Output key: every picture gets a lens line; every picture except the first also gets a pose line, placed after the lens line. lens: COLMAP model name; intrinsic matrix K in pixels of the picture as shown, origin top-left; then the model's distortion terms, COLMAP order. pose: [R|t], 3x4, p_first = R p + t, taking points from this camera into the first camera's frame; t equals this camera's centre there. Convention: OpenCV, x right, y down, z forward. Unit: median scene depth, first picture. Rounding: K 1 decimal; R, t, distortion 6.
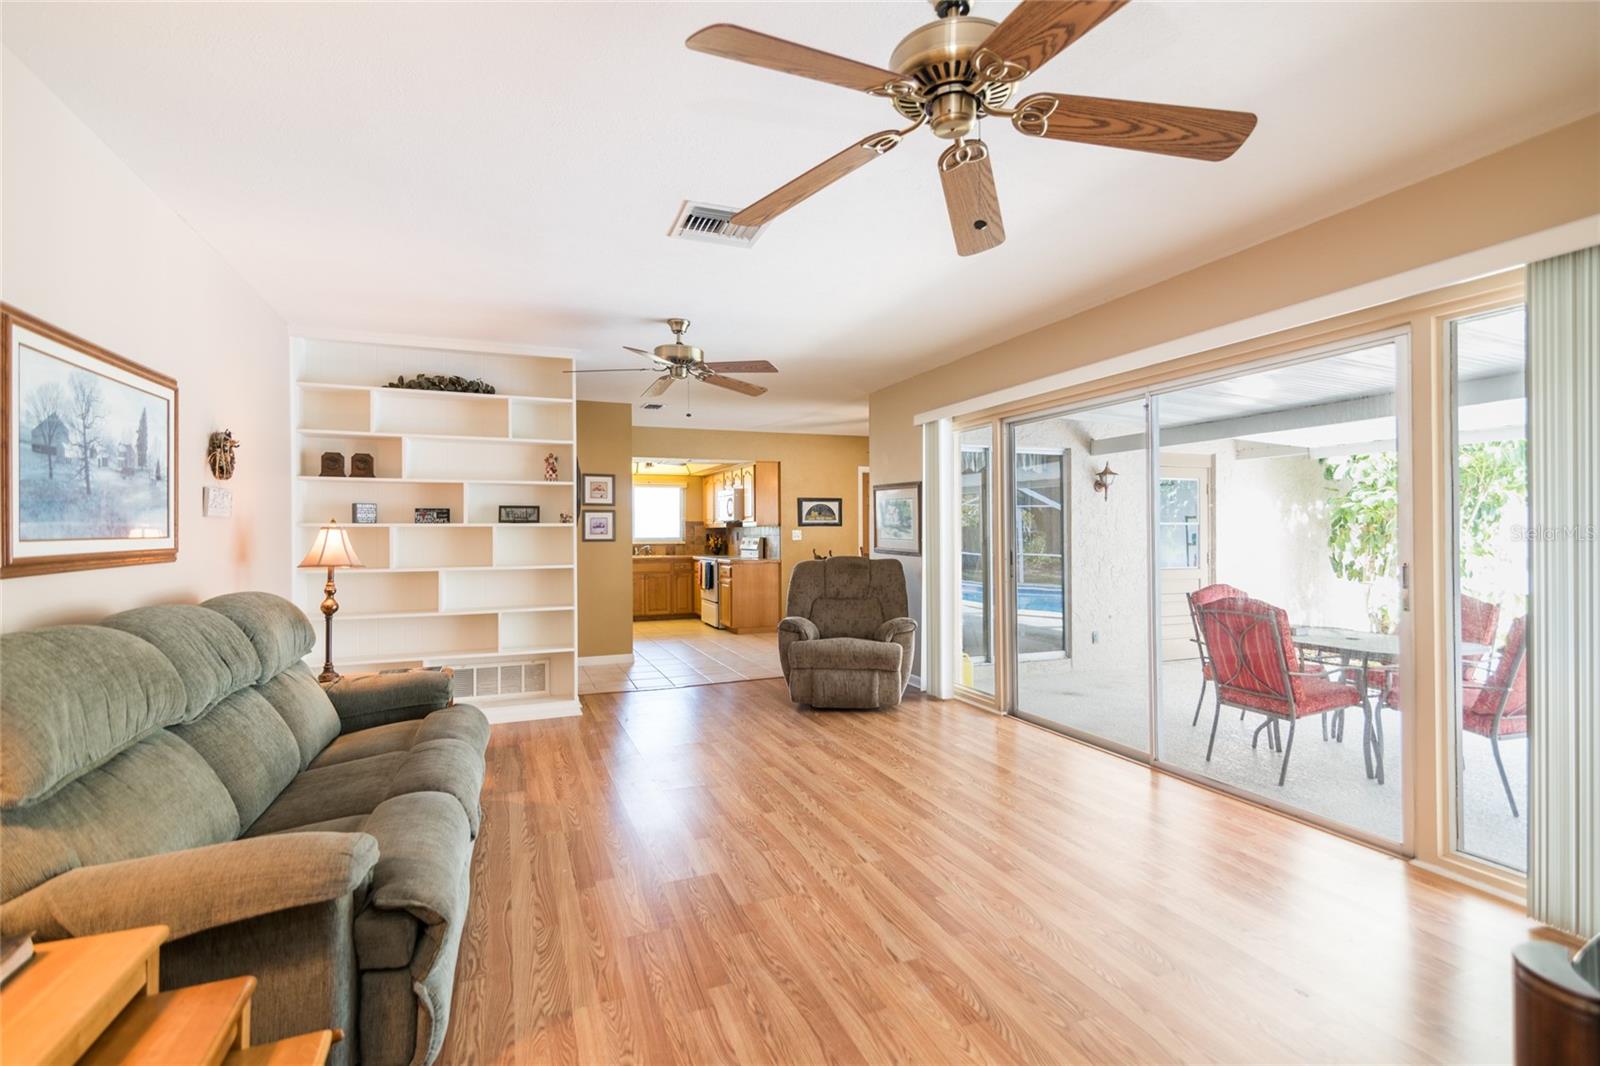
lens RADIAL K [[730.3, 0, 805.8], [0, 730.3, 531.9], [0, 0, 1]] dist [0.011165, -0.000699]
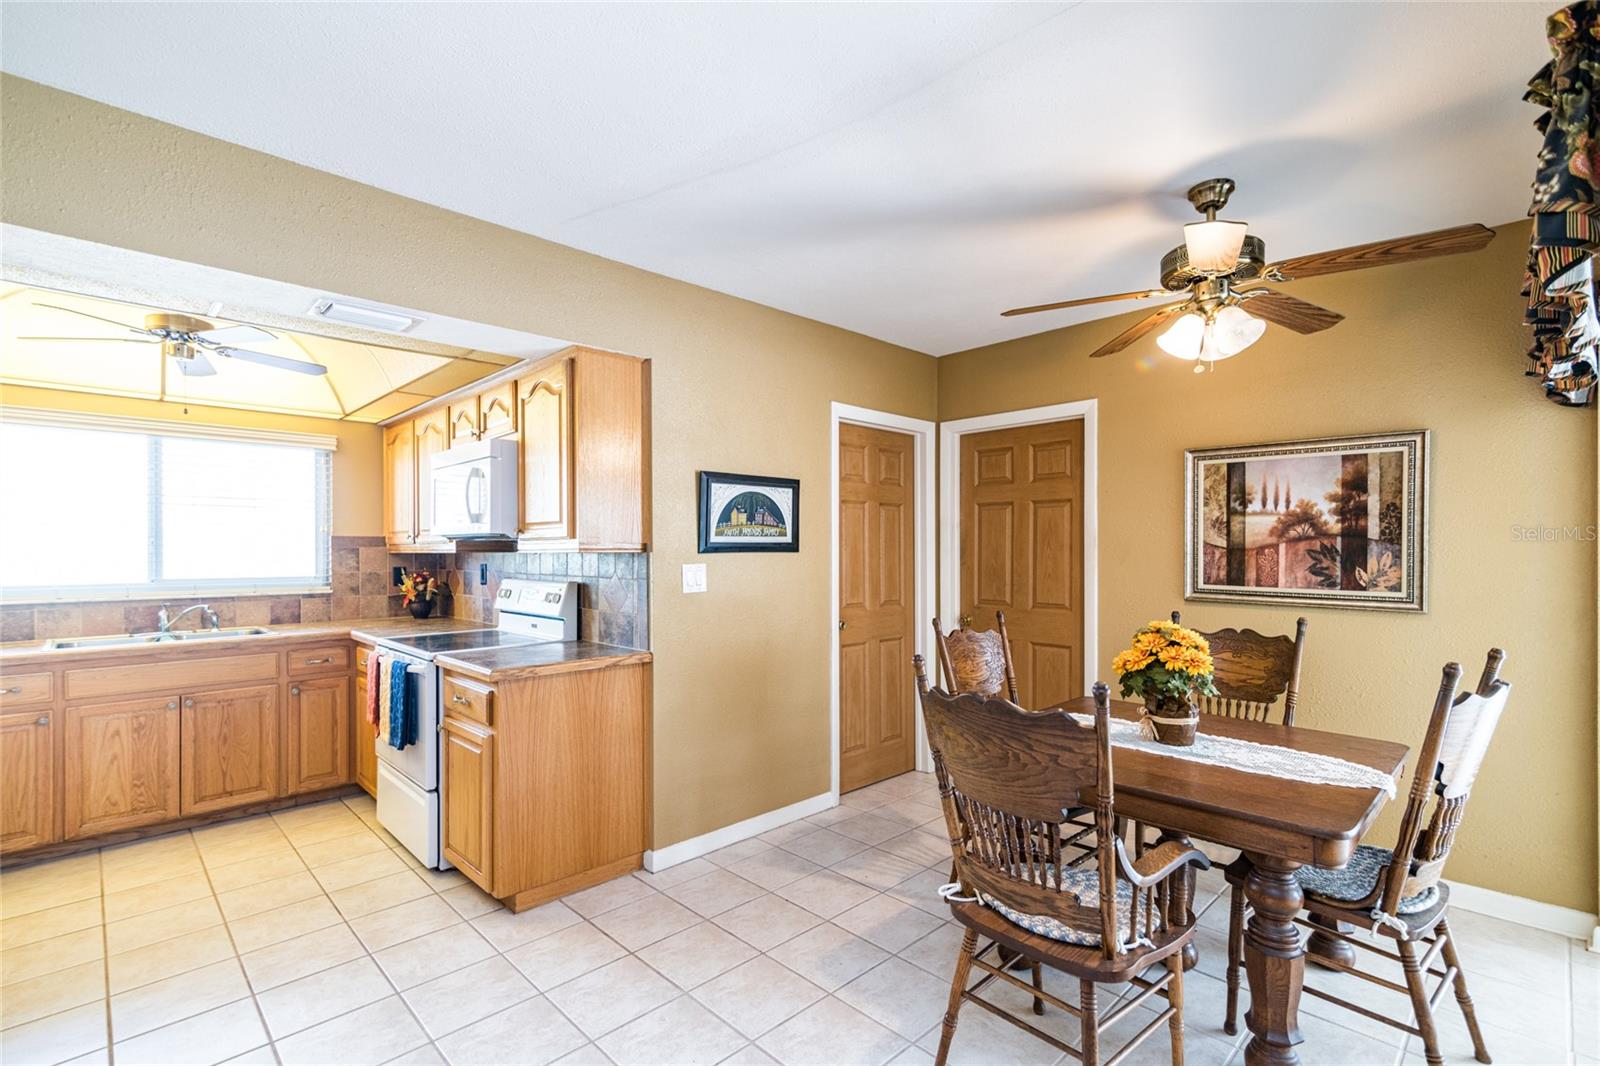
lens RADIAL K [[730.3, 0, 800.0], [0, 730.3, 546.5], [0, 0, 1]] dist [0.011165, -0.000699]
pose [[0.929134, 0.003063, 0.369732, -0.092800], [-0.002063, 0.999993, -0.003101, -0.009605], [-0.369739, 0.002118, 0.929133, 0.652803]]
